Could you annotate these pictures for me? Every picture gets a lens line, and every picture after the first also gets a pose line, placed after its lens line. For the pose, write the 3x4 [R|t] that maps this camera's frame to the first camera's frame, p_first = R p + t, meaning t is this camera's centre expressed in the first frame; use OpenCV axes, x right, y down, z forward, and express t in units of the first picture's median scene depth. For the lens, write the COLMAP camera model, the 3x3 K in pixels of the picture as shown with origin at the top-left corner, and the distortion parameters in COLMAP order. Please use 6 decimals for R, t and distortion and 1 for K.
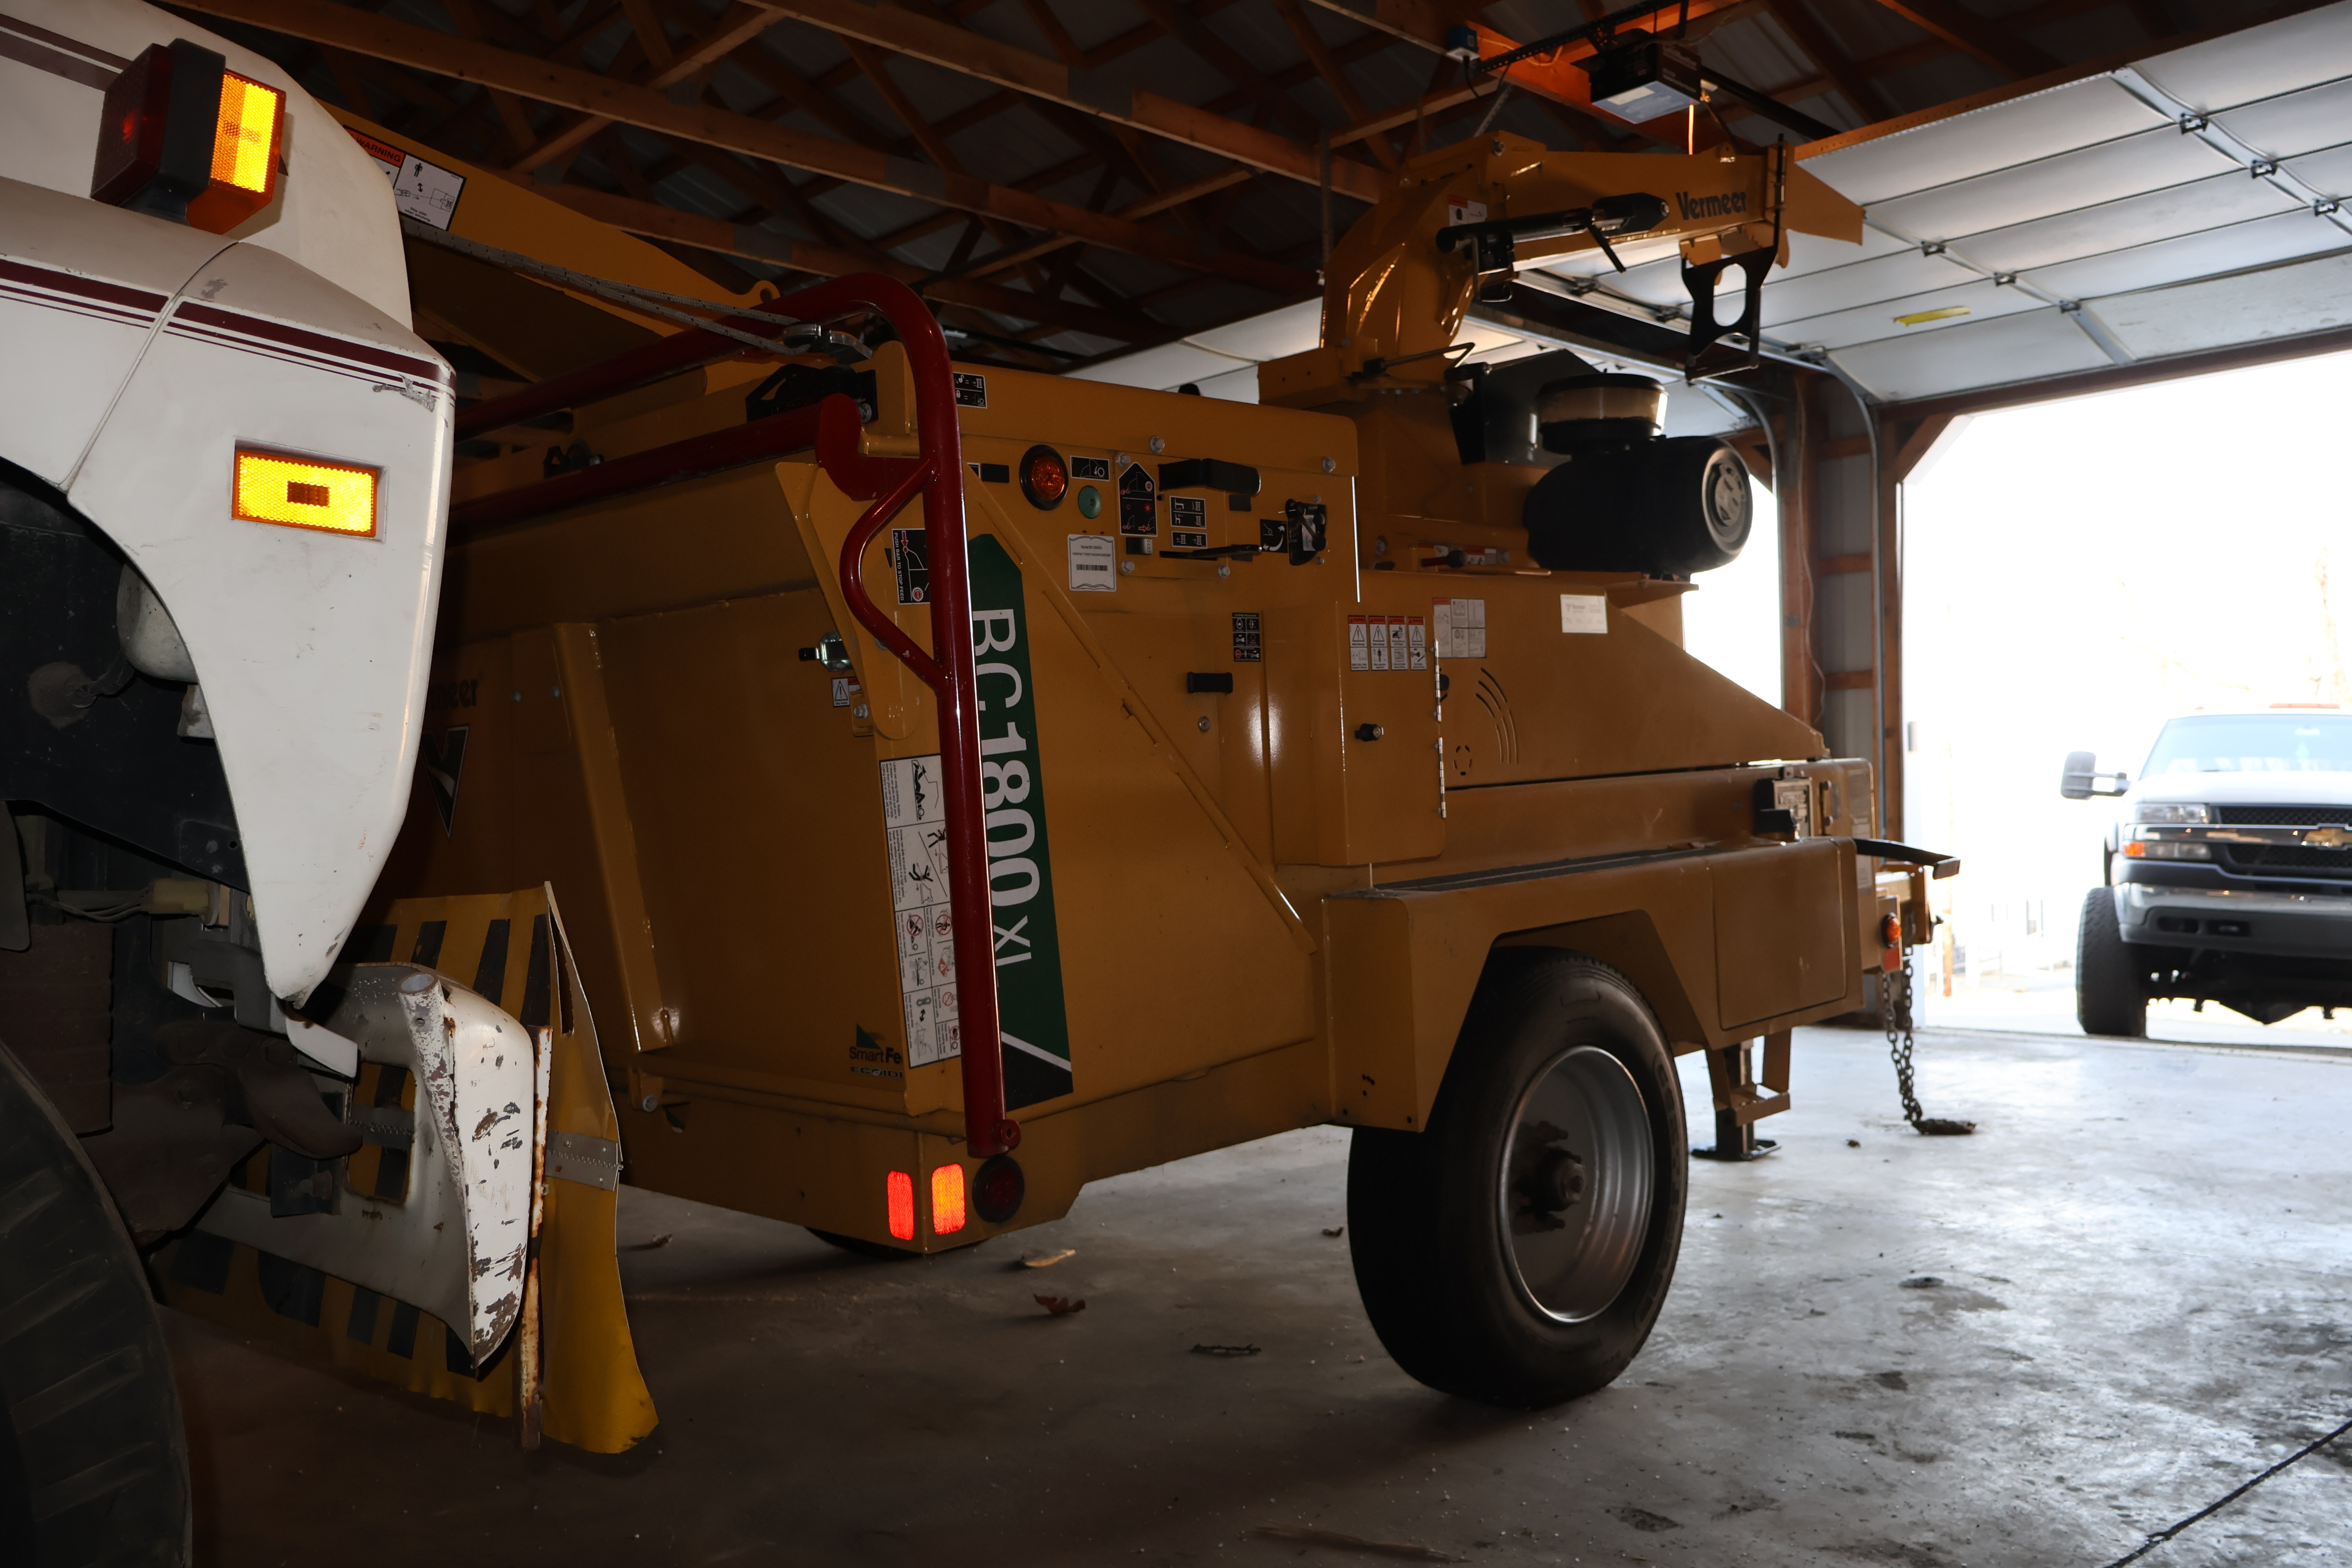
lens RADIAL K [[2007.4, 0, 1176.0], [0, 2007.4, 784.0], [0, 0, 1]] dist [0.000593, 0.008849]
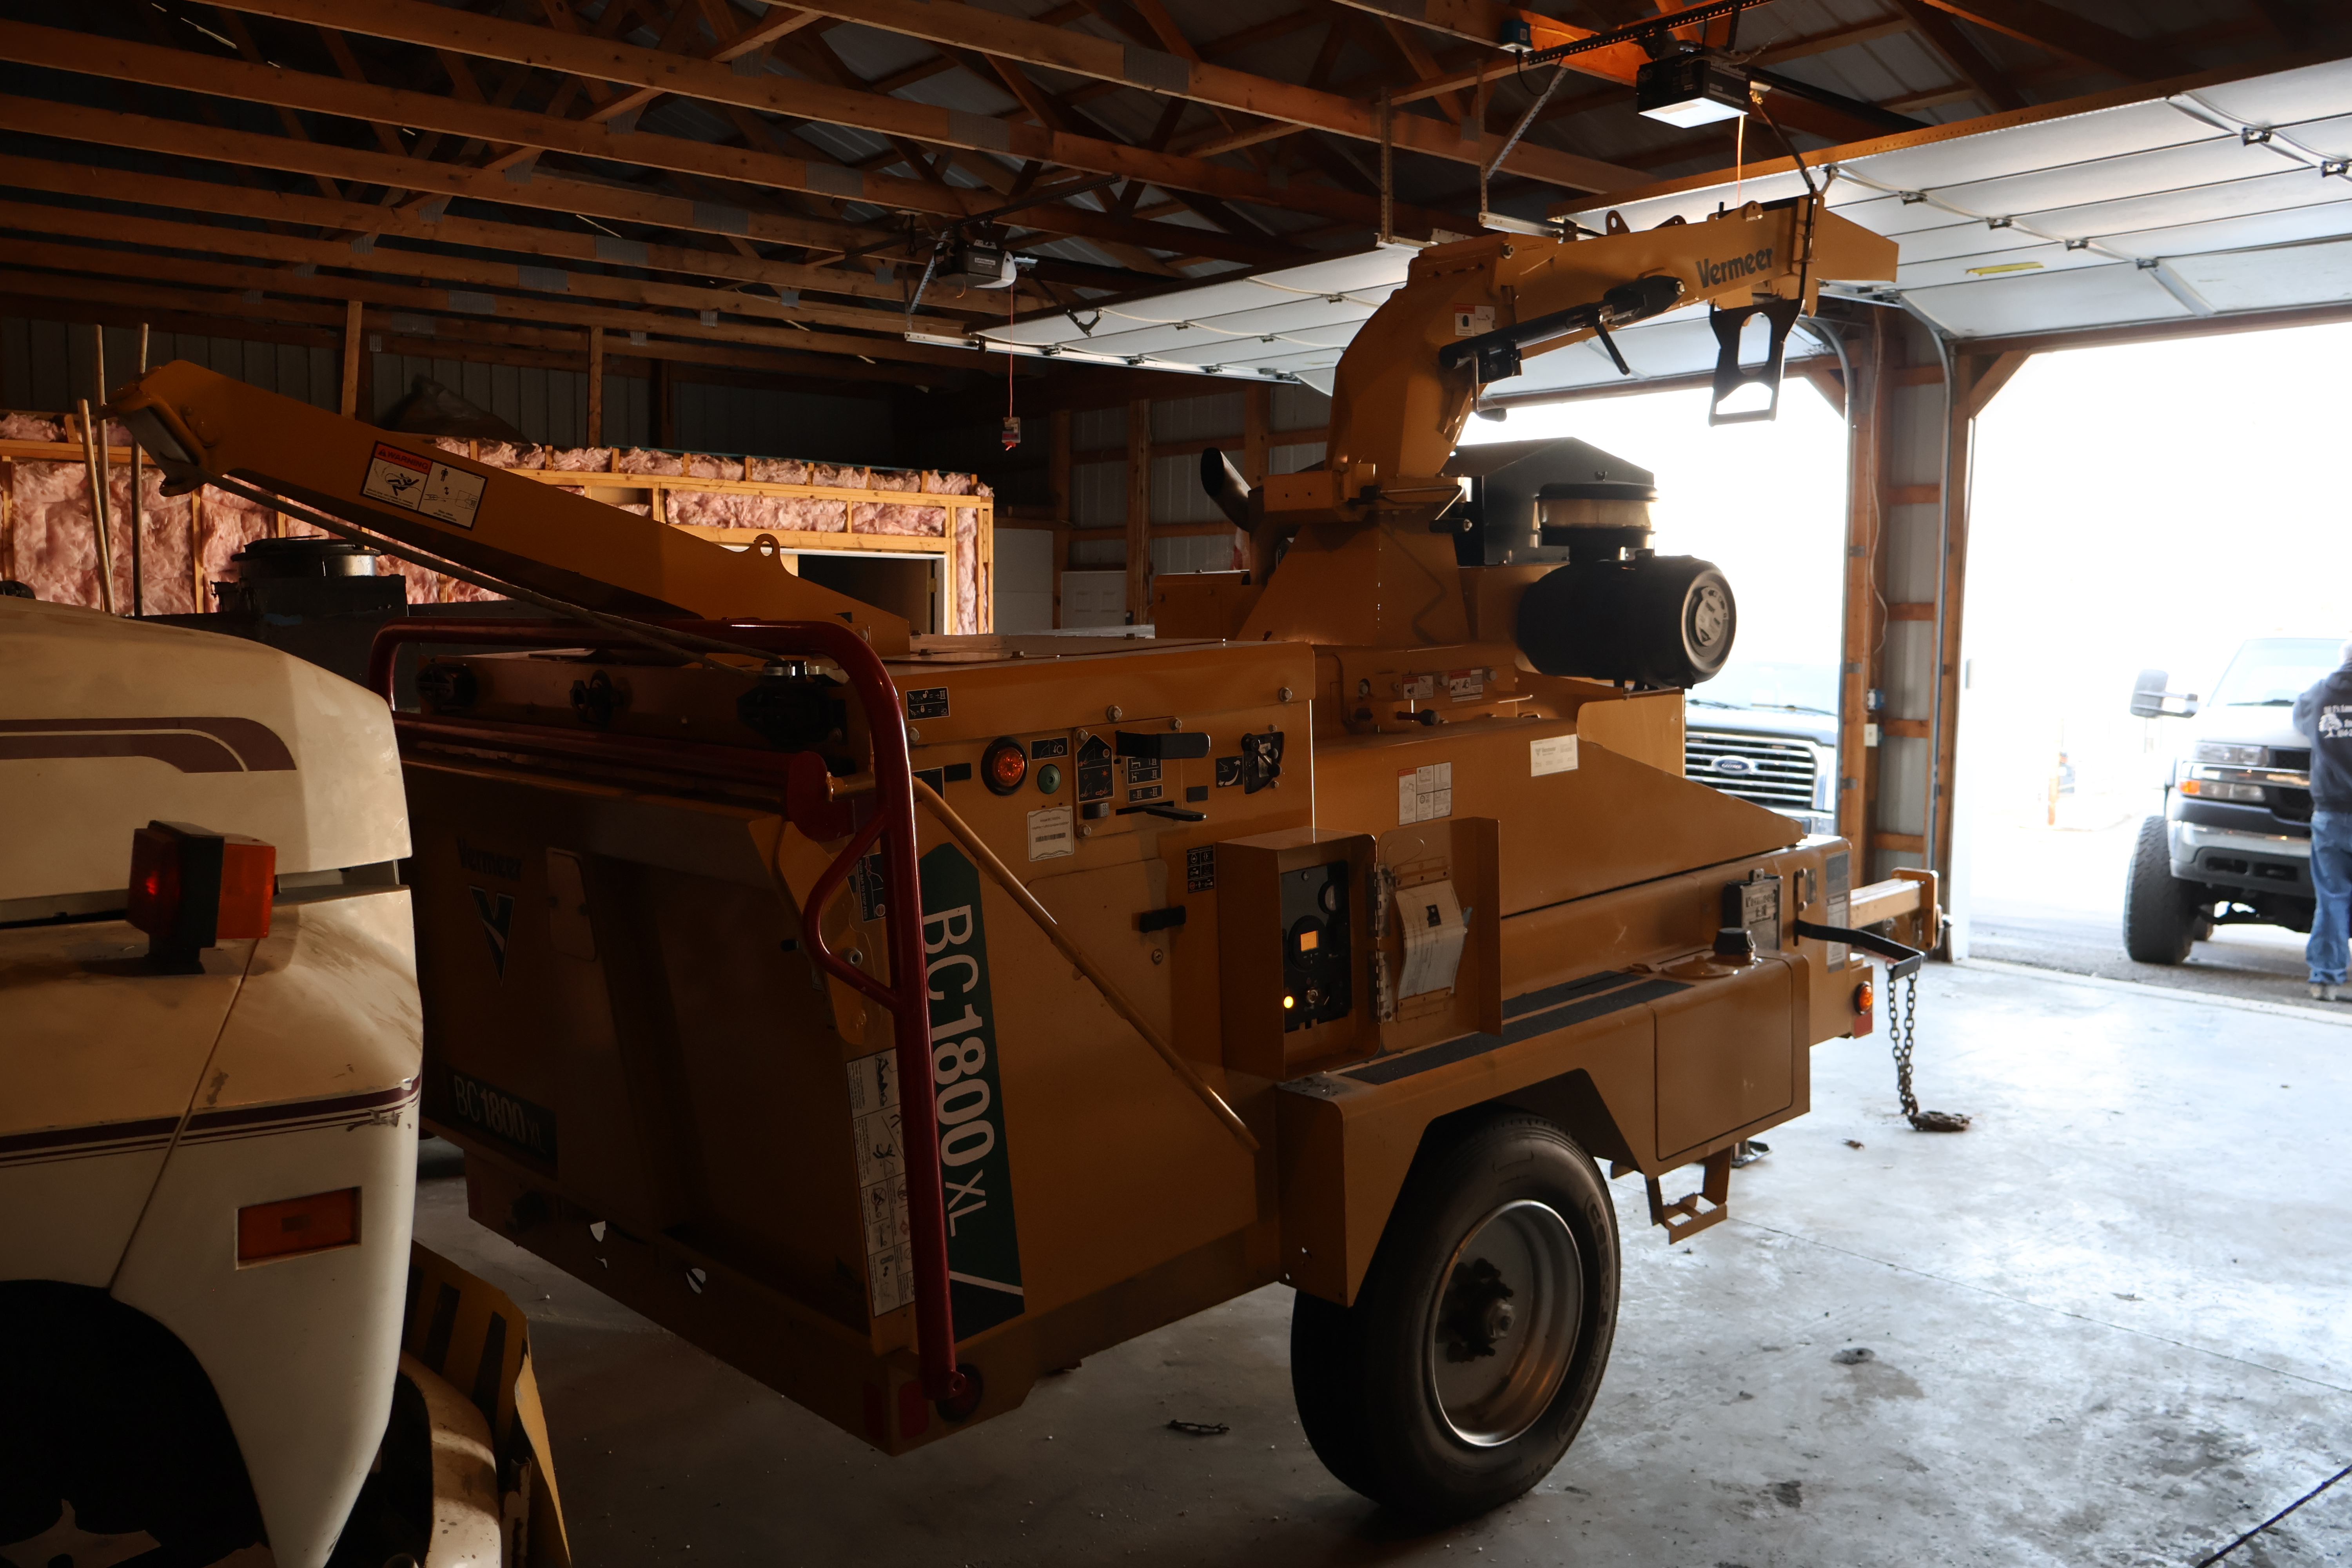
lens RADIAL K [[2011.5, 0, 1176.0], [0, 2011.5, 784.0], [0, 0, 1]] dist [0.003156, -0.004672]
pose [[0.998179, 0.019432, -0.057098, 0.064472], [-0.012483, 0.992739, 0.119643, -0.193579], [0.059008, -0.118712, 0.991174, -0.066876]]
